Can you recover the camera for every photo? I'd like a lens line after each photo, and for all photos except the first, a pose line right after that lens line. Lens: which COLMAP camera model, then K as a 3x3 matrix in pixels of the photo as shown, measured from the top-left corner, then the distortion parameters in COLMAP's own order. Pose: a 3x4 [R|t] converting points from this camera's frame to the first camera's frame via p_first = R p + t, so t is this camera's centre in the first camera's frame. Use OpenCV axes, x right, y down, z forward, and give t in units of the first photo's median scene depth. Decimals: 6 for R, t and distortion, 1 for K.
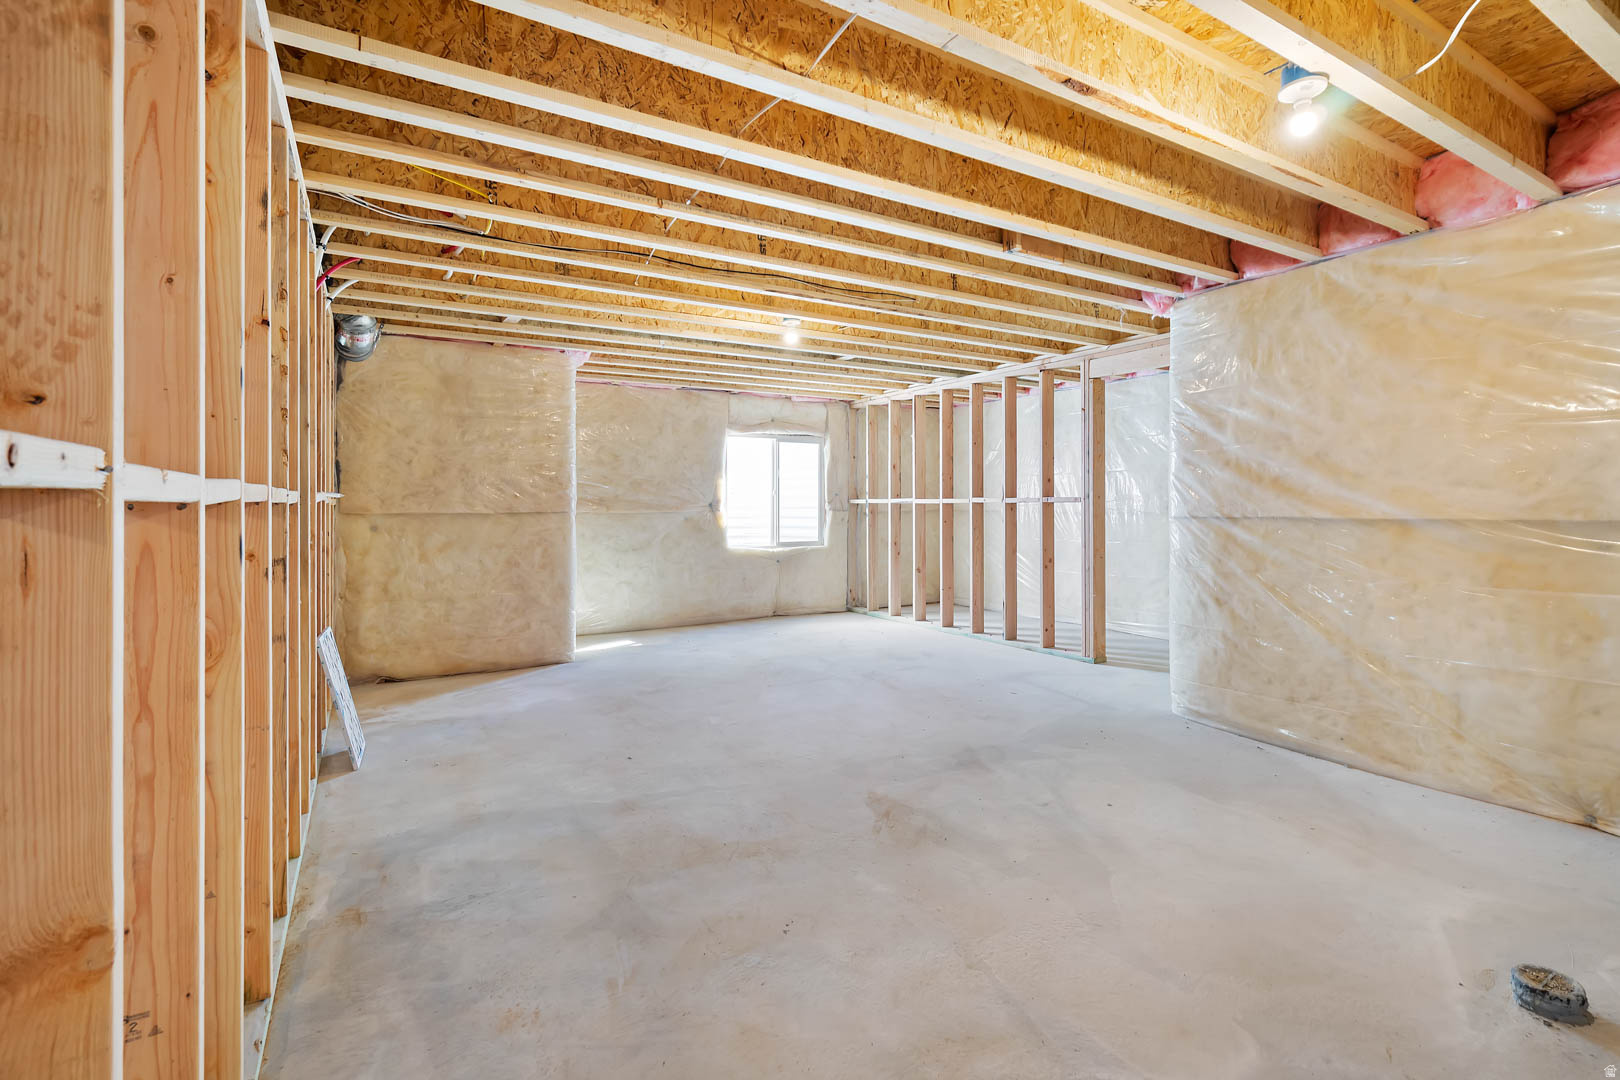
lens RADIAL K [[739.3, 0, 814.5], [0, 739.3, 527.0], [0, 0, 1]] dist [0.001215, -0.001508]
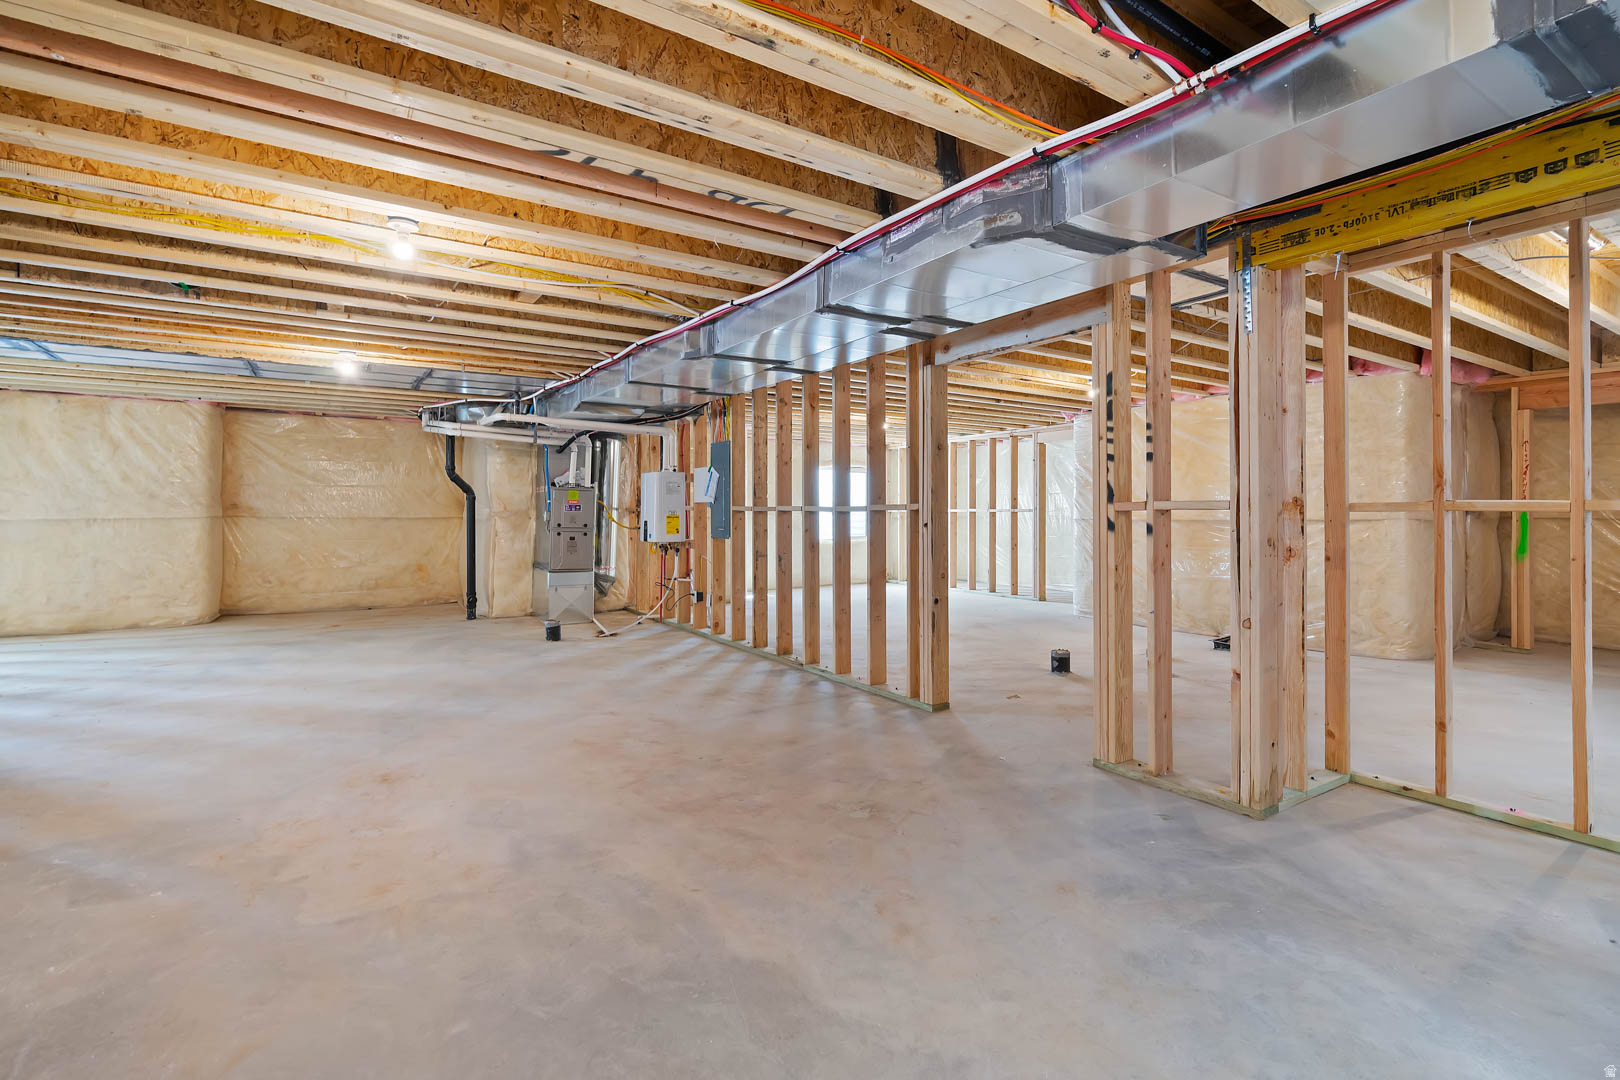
lens RADIAL K [[739.3, 0, 804.0], [0, 739.3, 528.4], [0, 0, 1]] dist [0.001215, -0.001508]
pose [[0.999703, 0.003320, 0.024163, -0.211324], [-0.003129, 0.999964, -0.007929, 0.020208], [-0.024189, 0.007851, 0.999677, -0.696910]]
